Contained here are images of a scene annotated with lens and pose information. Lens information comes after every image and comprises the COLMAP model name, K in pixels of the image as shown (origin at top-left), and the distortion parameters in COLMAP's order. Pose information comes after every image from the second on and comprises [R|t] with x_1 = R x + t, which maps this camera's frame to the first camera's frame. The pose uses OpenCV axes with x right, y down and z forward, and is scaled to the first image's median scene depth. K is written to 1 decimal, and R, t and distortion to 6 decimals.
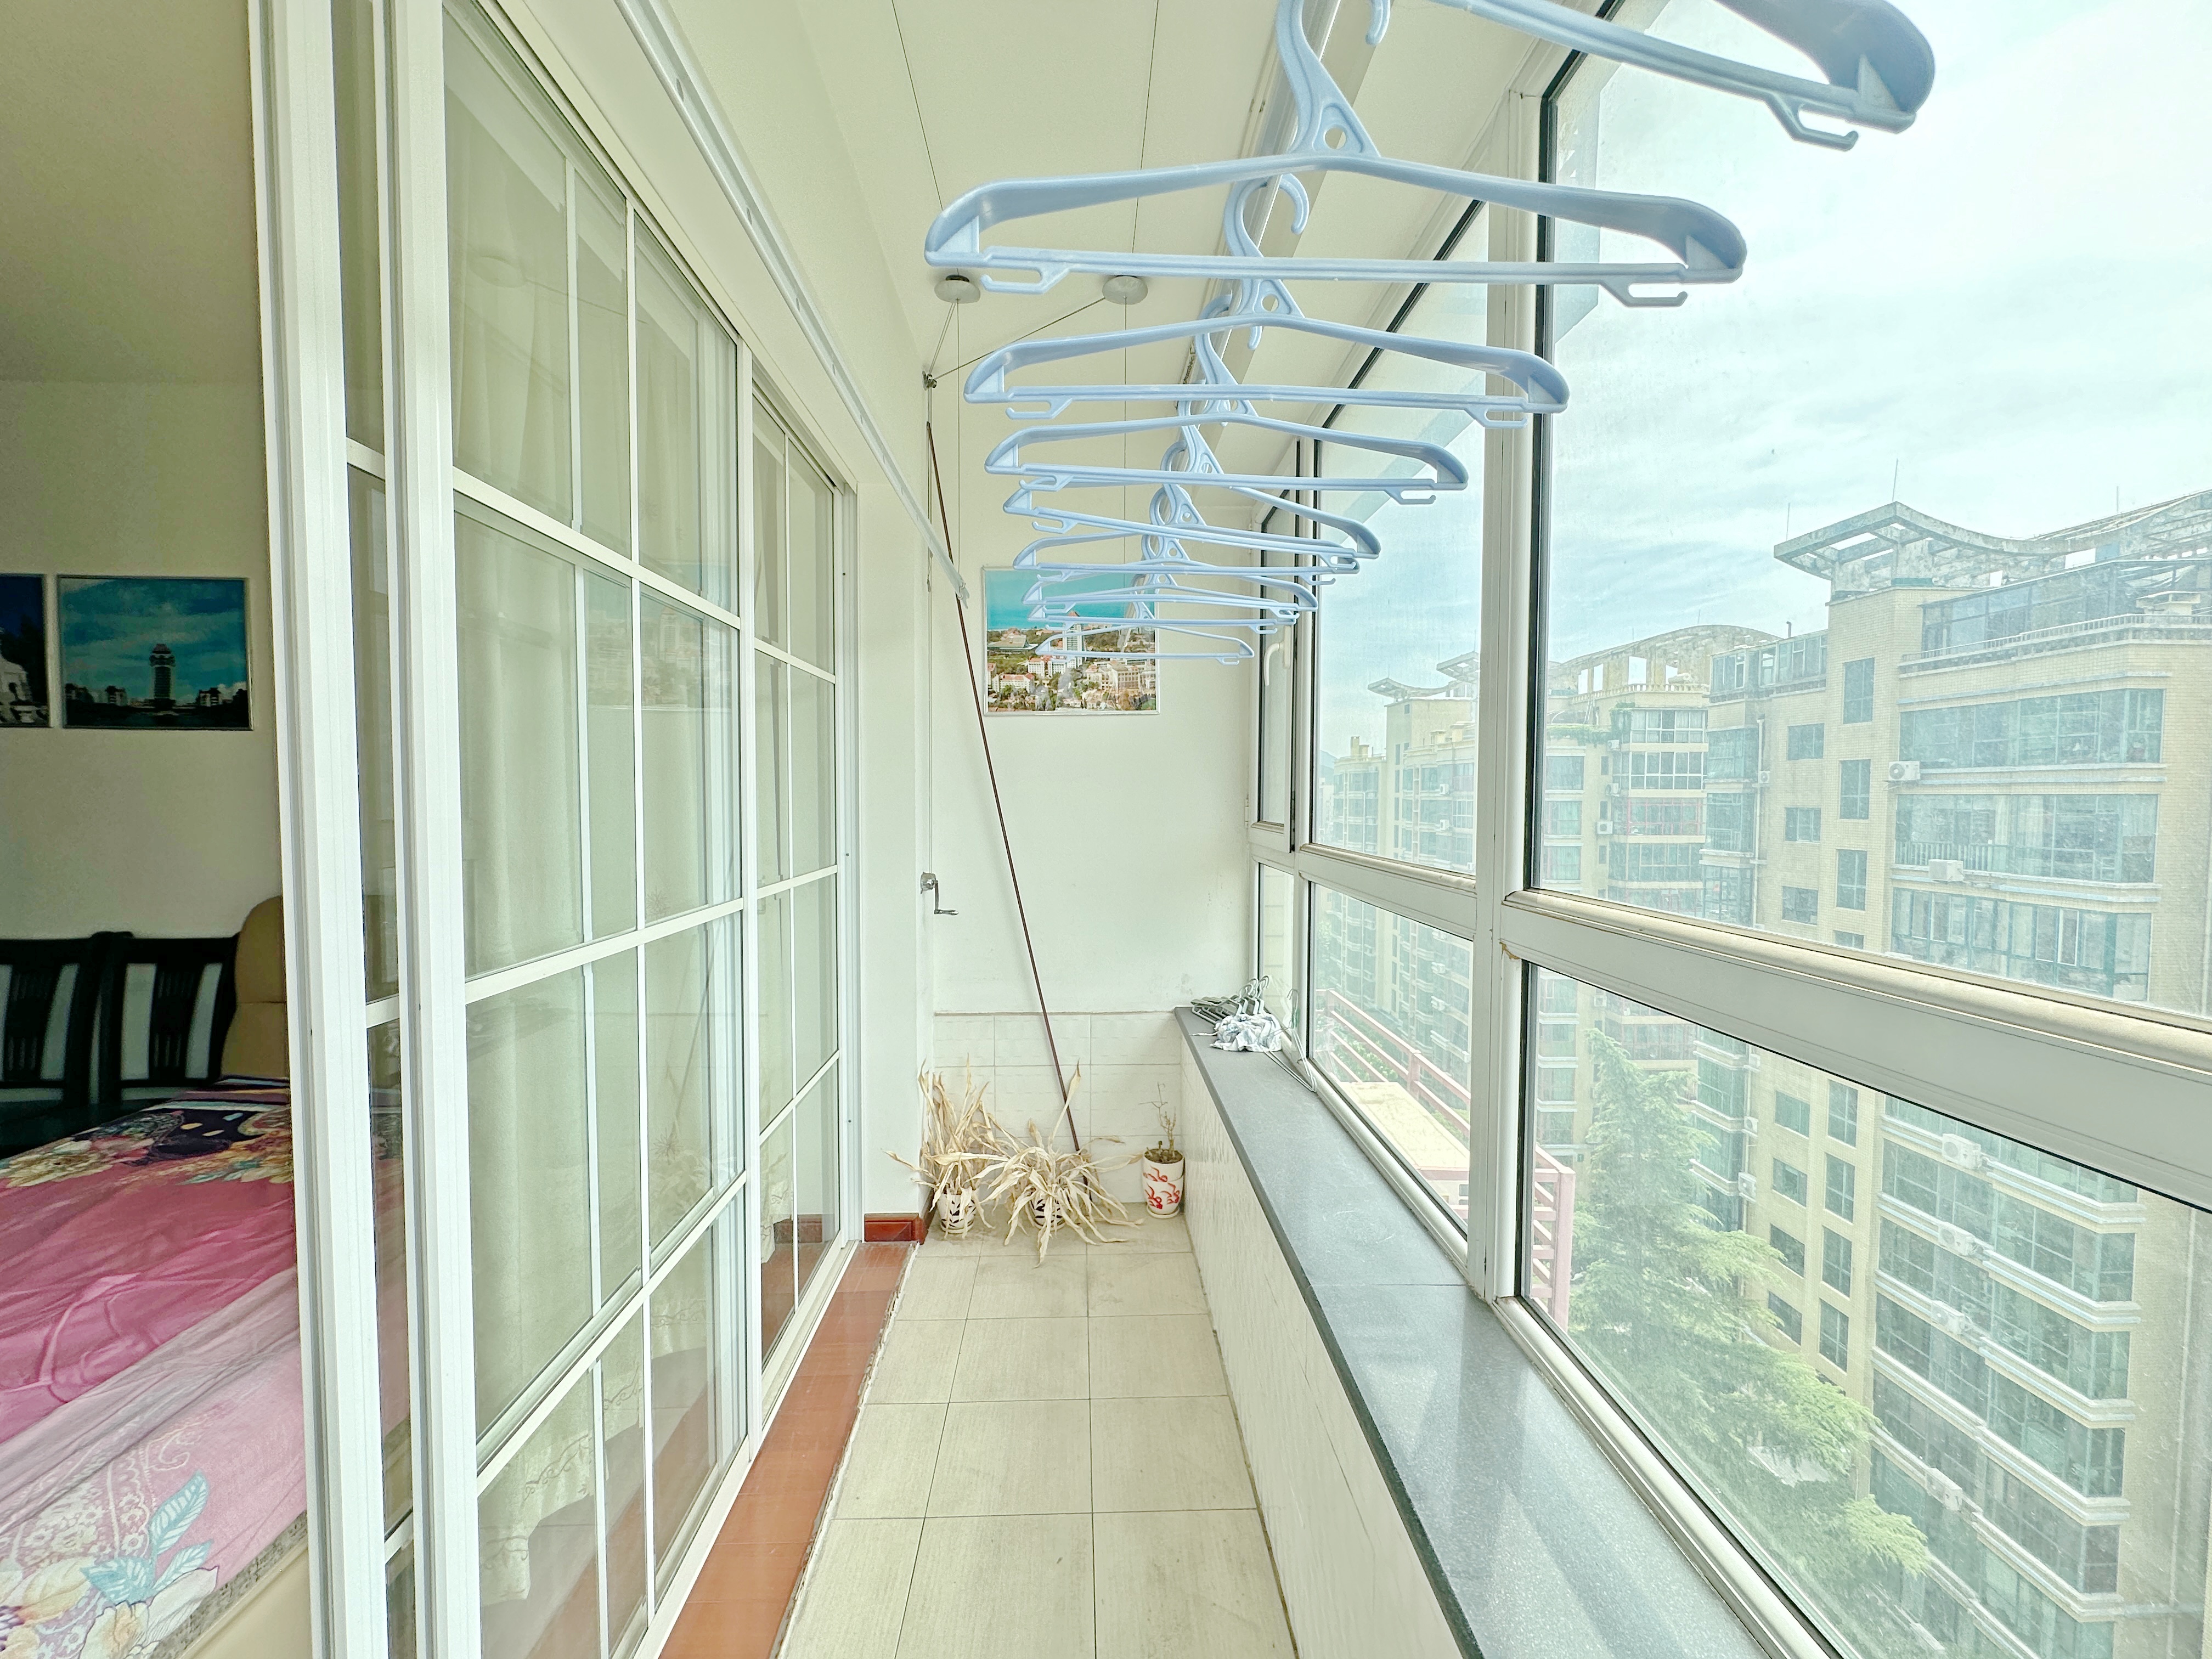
lens RADIAL K [[890.9, 0, 1103.9], [0, 890.9, 835.2], [0, 0, 1]] dist [-0.001255, -0.000136]
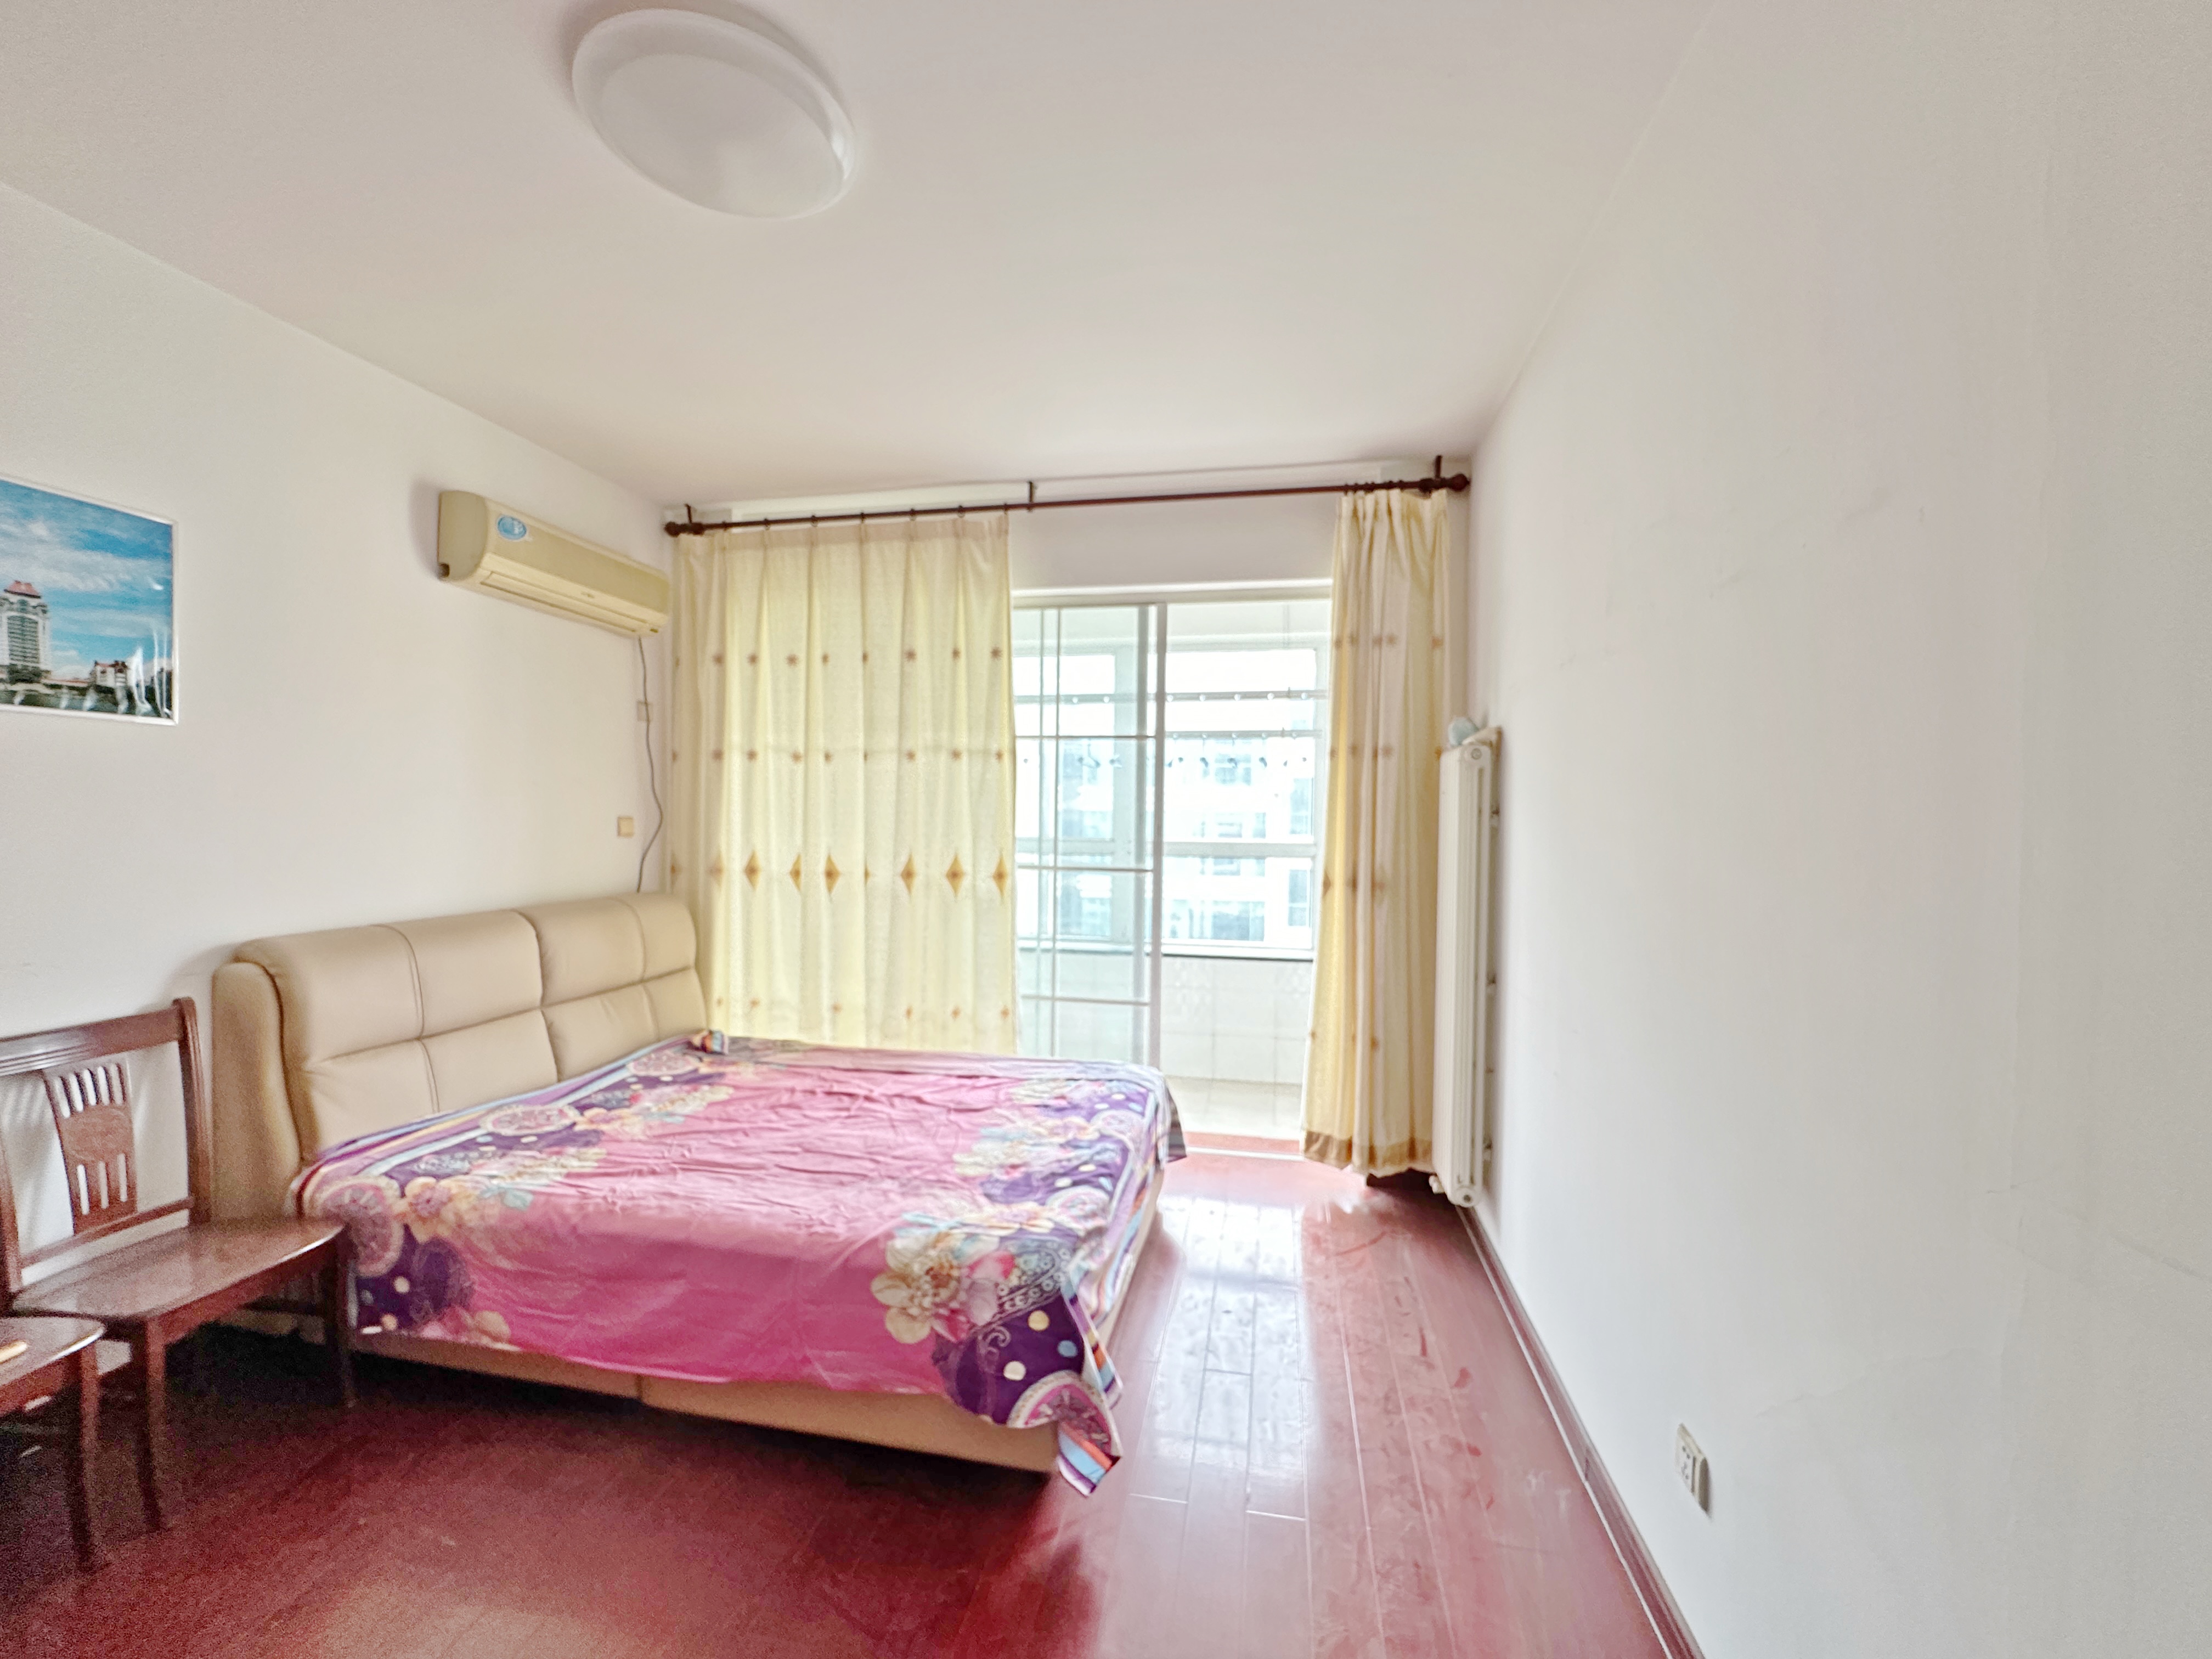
lens RADIAL K [[890.9, 0, 1103.5], [0, 890.9, 827.8], [0, 0, 1]] dist [-0.001255, -0.000136]
pose [[0.219304, -0.019085, 0.975470, -1.525900], [0.035129, 0.999315, 0.011654, -0.013875], [-0.975024, 0.031711, 0.219824, 0.086880]]
